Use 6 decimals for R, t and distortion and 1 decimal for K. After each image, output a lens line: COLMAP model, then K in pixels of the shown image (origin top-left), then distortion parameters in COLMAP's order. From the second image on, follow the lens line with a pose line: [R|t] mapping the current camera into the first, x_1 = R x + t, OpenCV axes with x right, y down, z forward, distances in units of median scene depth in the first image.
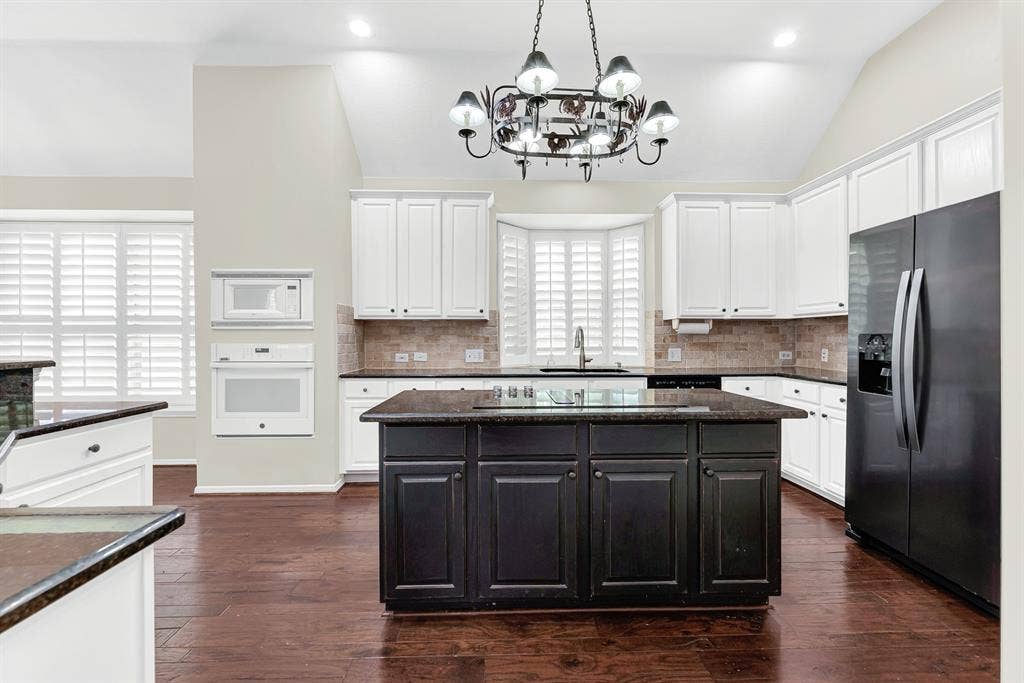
lens RADIAL K [[415.6, 0, 510.6], [0, 415.6, 340.6], [0, 0, 1]] dist [-0.000649, -0.000345]
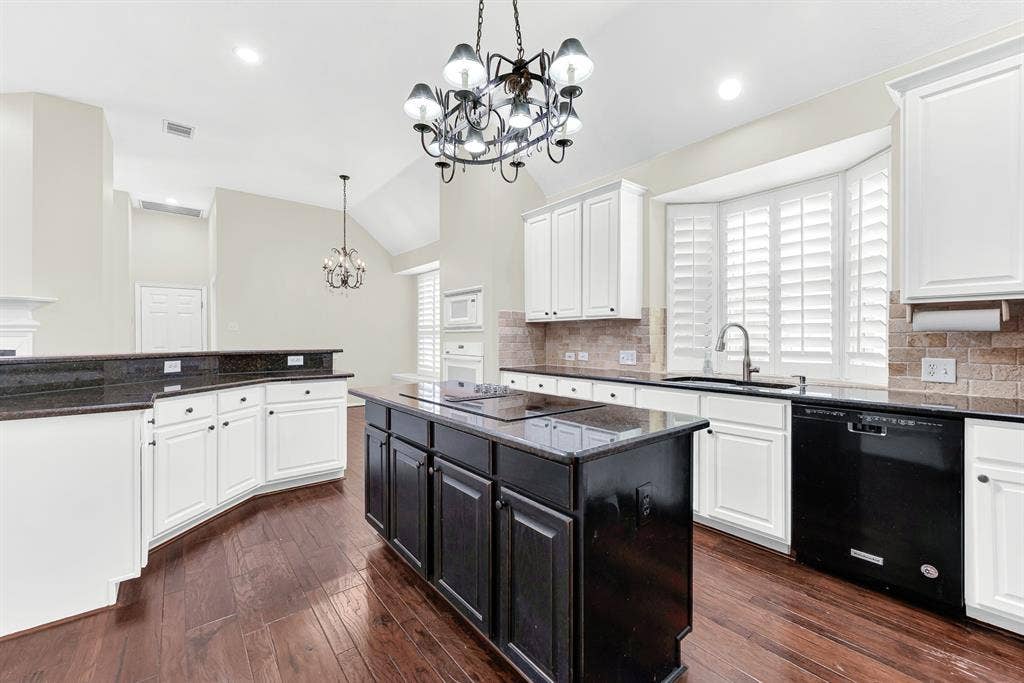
lens RADIAL K [[415.6, 0, 511.0], [0, 415.6, 341.3], [0, 0, 1]] dist [-0.000649, -0.000345]
pose [[0.604589, 0.007495, -0.796502, 0.502077], [-0.006344, 0.999969, 0.004593, -0.002368], [0.796512, 0.002276, 0.604618, 0.230805]]
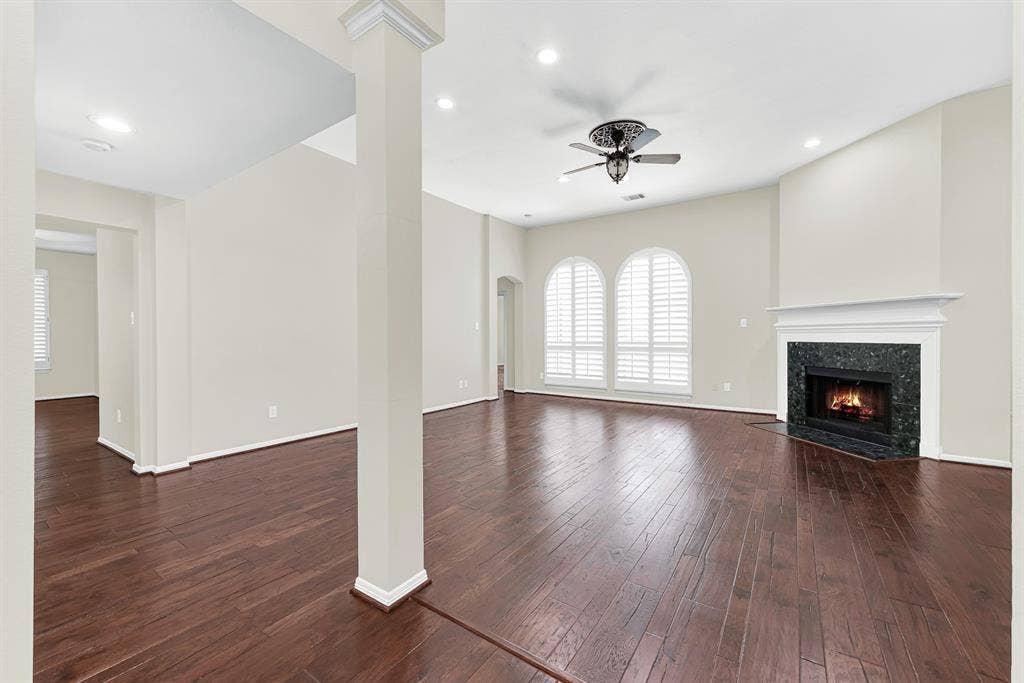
lens RADIAL K [[415.6, 0, 508.4], [0, 415.6, 337.2], [0, 0, 1]] dist [-0.000649, -0.000345]
pose [[-0.596744, 0.008271, -0.802389, 0.516476], [-0.001883, 0.999930, 0.011708, -0.000399], [0.802429, 0.008498, -0.596686, -0.296359]]
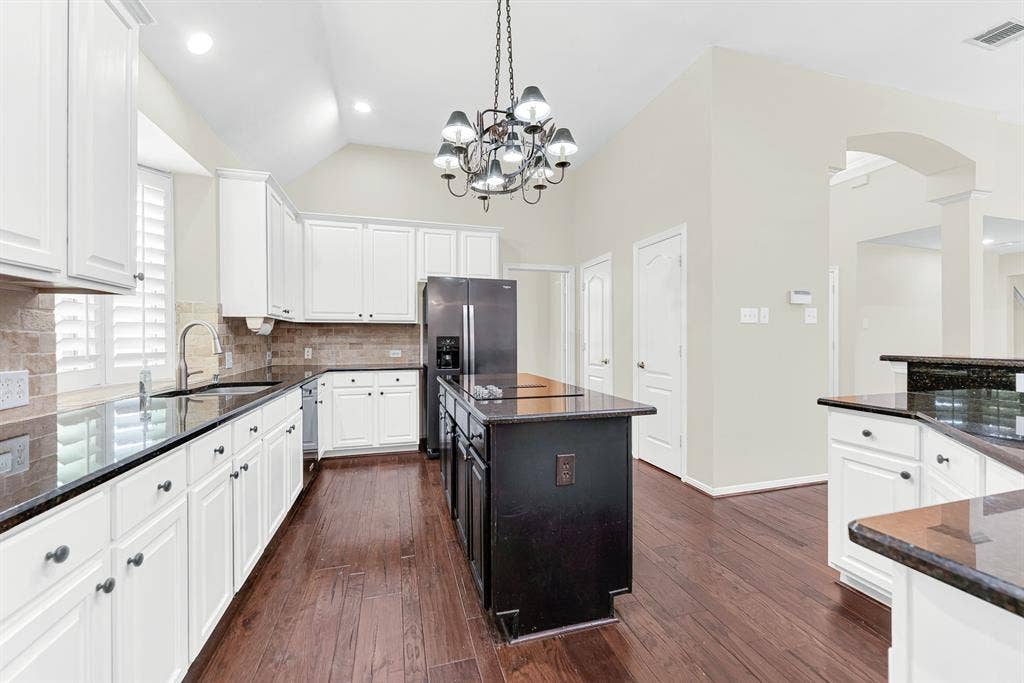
lens RADIAL K [[415.6, 0, 508.8], [0, 415.6, 338.6], [0, 0, 1]] dist [-0.000649, -0.000345]
pose [[-0.246449, 0.003128, 0.969151, -0.540642], [0.007789, 0.999969, -0.001247, -0.002359], [-0.969124, 0.007242, -0.246466, 0.682430]]
